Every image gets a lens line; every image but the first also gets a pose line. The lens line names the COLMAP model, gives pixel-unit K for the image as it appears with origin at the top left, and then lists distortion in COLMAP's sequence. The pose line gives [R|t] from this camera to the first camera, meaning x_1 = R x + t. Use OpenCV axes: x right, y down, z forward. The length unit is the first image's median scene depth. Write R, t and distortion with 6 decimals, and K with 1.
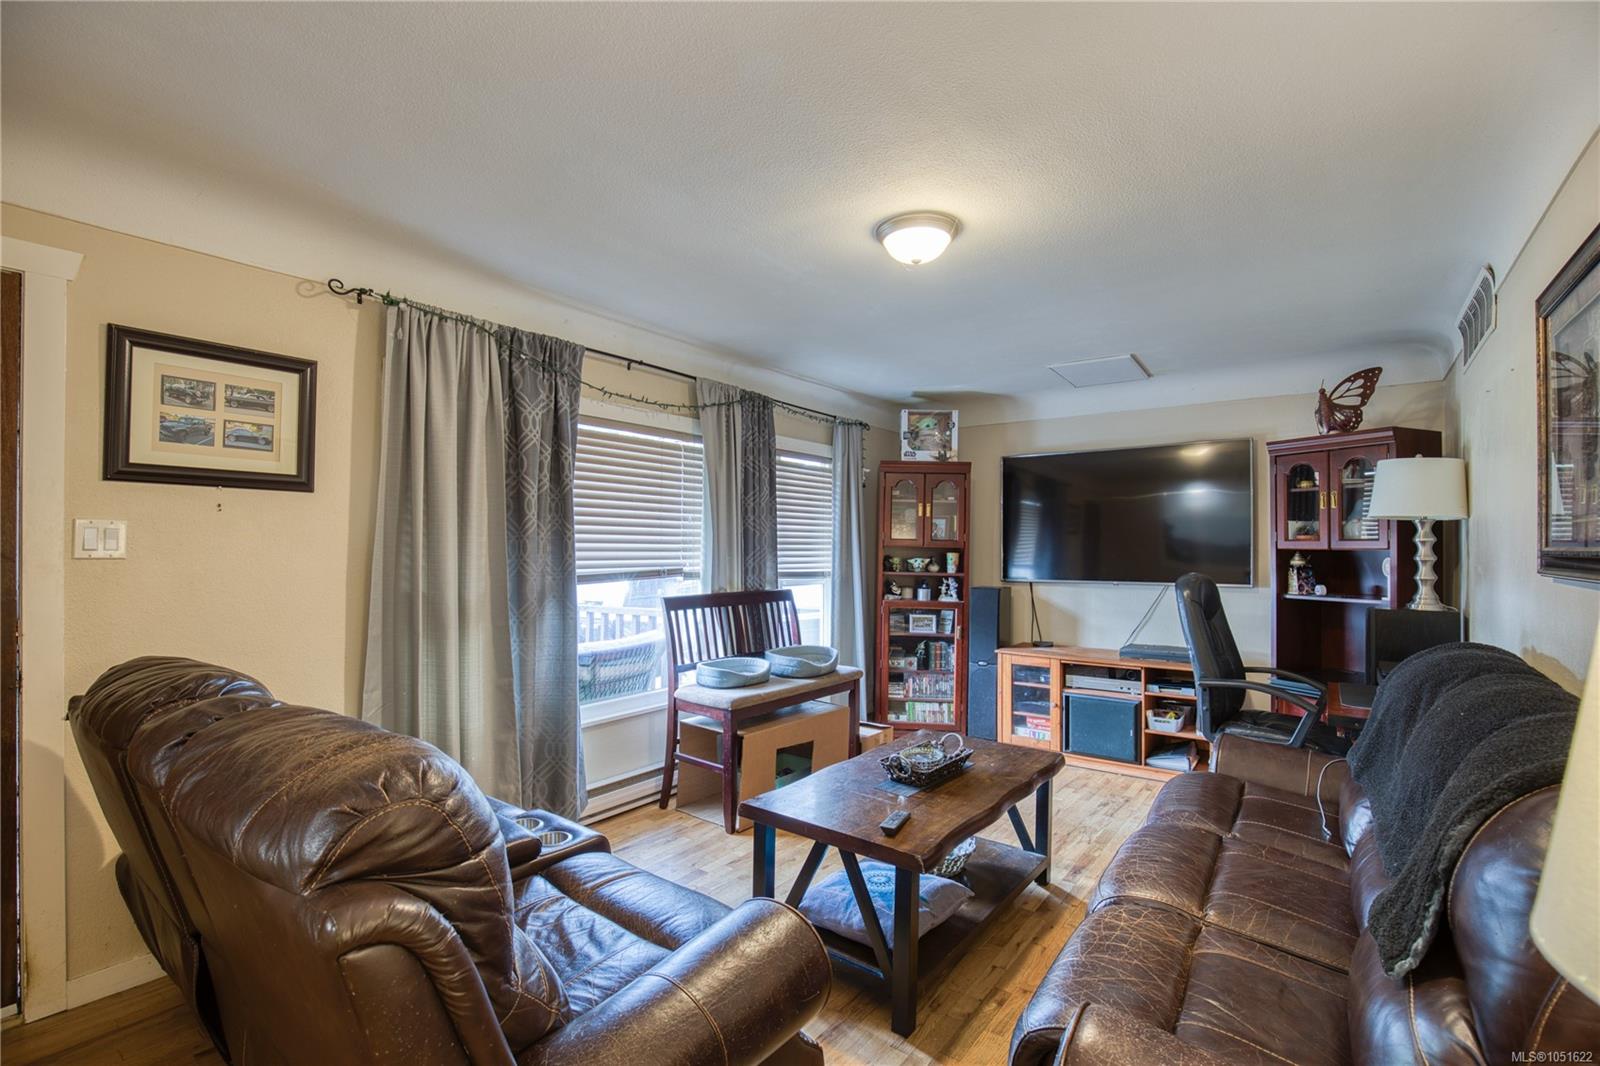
lens RADIAL K [[744.6, 0, 805.1], [0, 744.6, 537.4], [0, 0, 1]] dist [-0.026515, 0.000095]
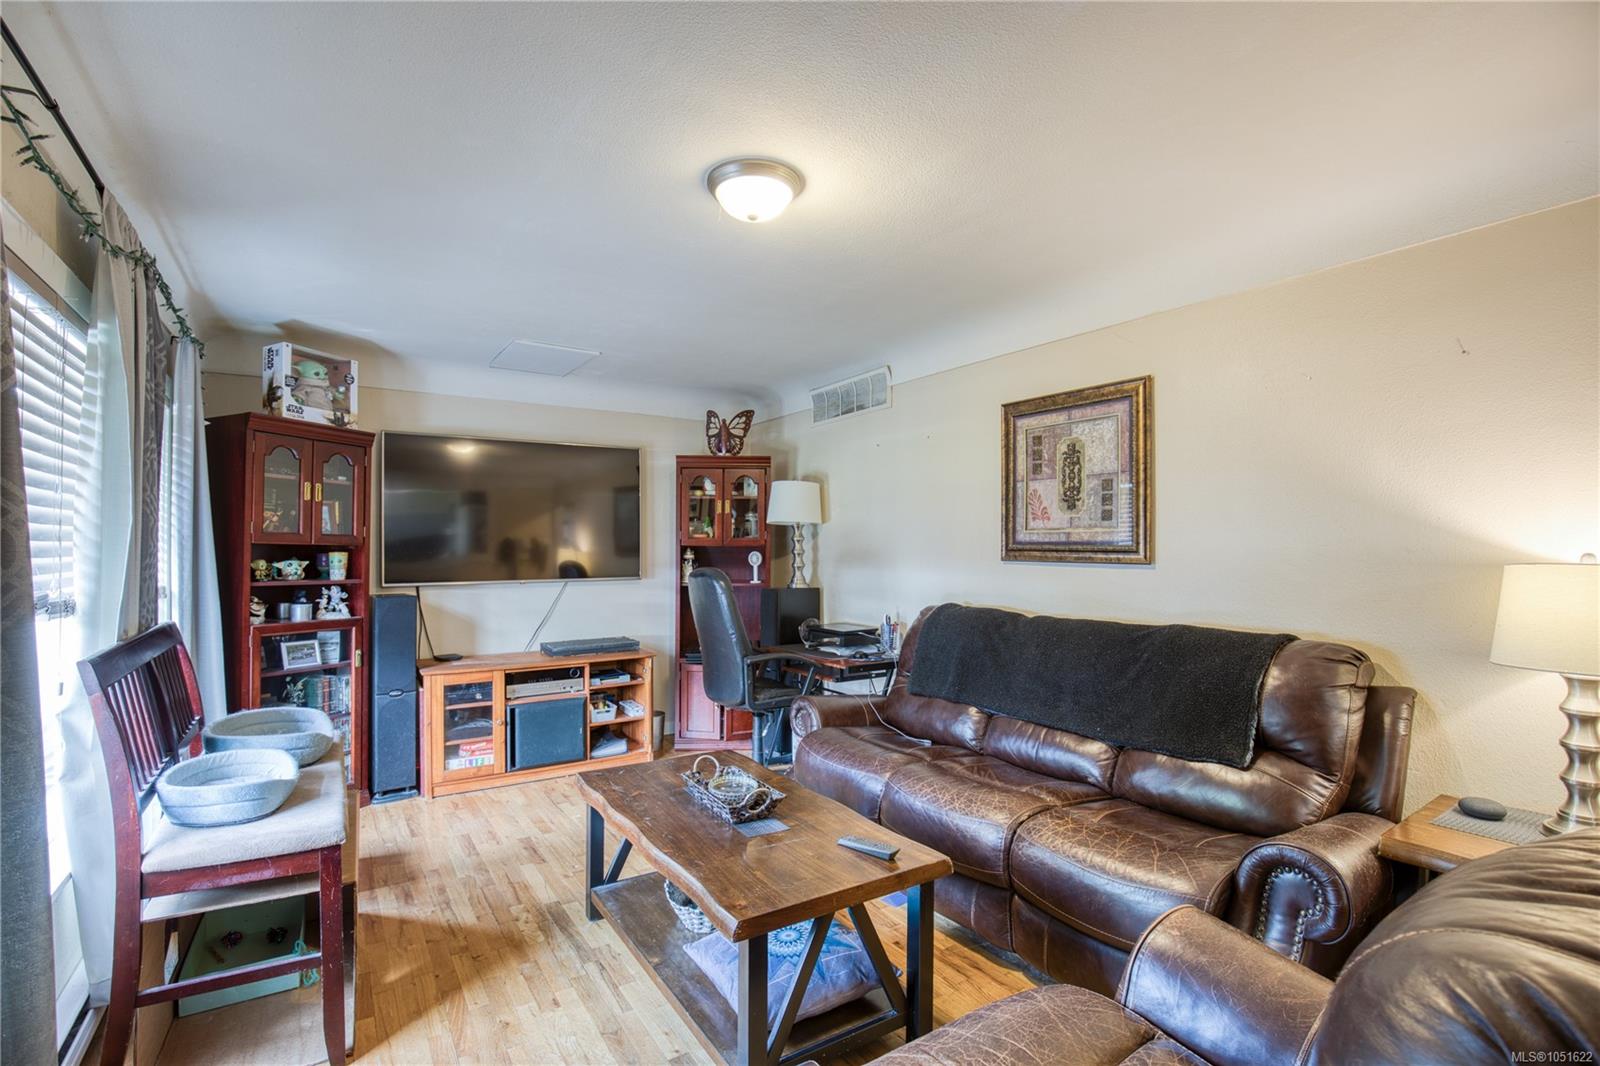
lens RADIAL K [[721.7, 0, 800.0], [0, 721.7, 533.0], [0, 0, 1]] dist [-0.001140, -0.000054]
pose [[0.362311, 0.011553, 0.931986, -0.329029], [-0.010823, 0.999908, -0.008188, 0.002745], [-0.931994, -0.007120, 0.362403, 0.340113]]
